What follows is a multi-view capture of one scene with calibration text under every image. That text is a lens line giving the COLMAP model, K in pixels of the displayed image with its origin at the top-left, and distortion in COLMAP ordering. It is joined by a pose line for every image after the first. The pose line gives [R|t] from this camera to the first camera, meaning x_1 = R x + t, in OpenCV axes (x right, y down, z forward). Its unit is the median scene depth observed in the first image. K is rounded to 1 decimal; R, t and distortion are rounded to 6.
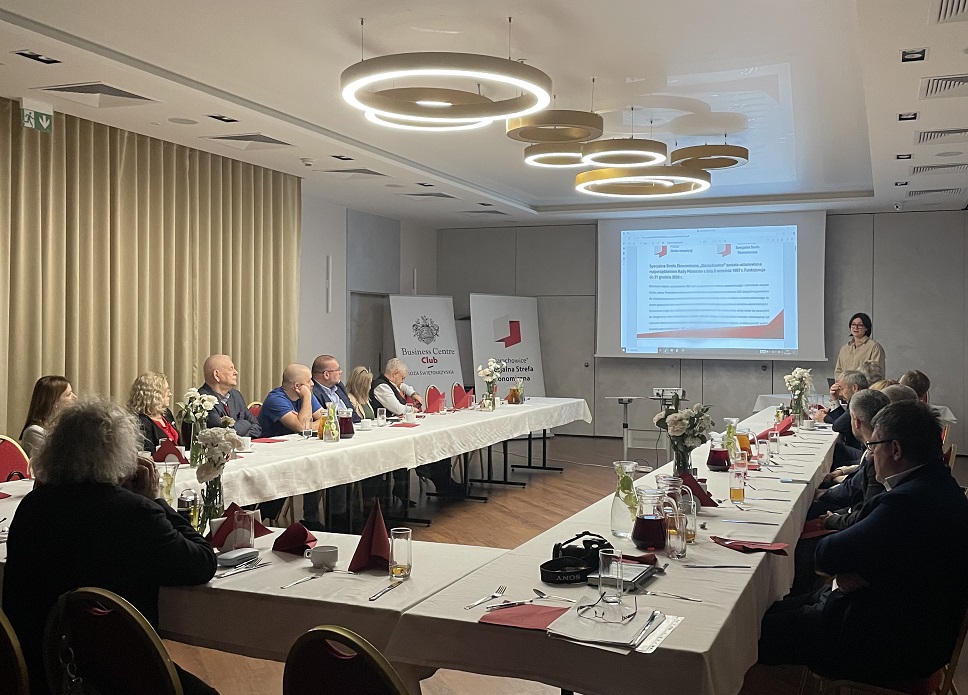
lens RADIAL K [[950.8, 0, 484.0], [0, 950.8, 347.5], [0, 0, 1]] dist [0.061955, -0.002030]
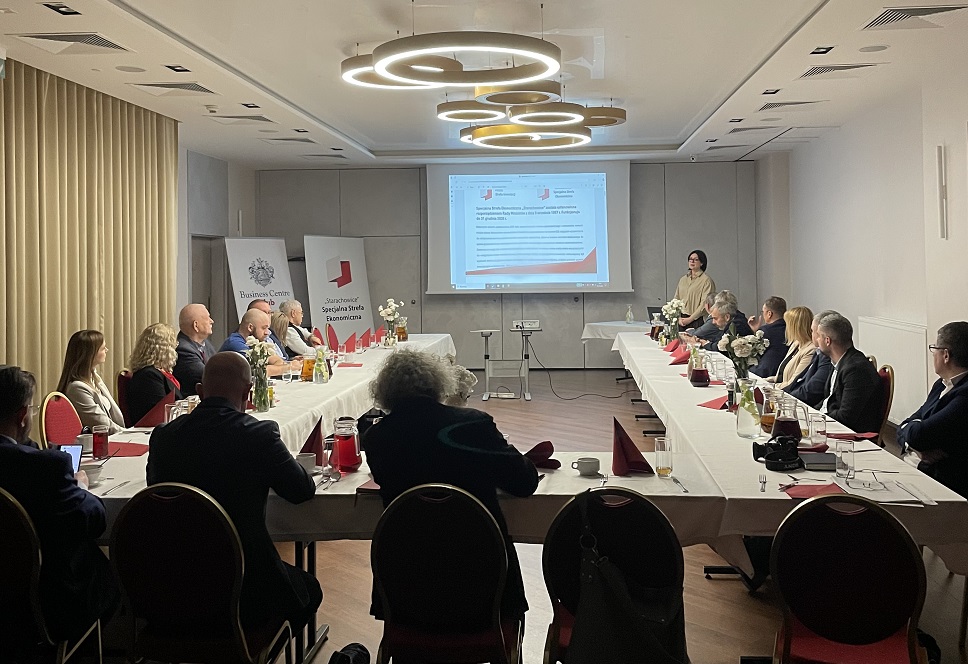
lens RADIAL K [[953.2, 0, 484.7], [0, 953.2, 254.8], [0, 0, 1]] dist [0.085641, -0.001035]
pose [[0.952922, -0.016646, 0.302758, -0.150373], [0.025668, 0.999336, -0.025847, -0.005001], [-0.302127, 0.032401, 0.952717, -0.029129]]
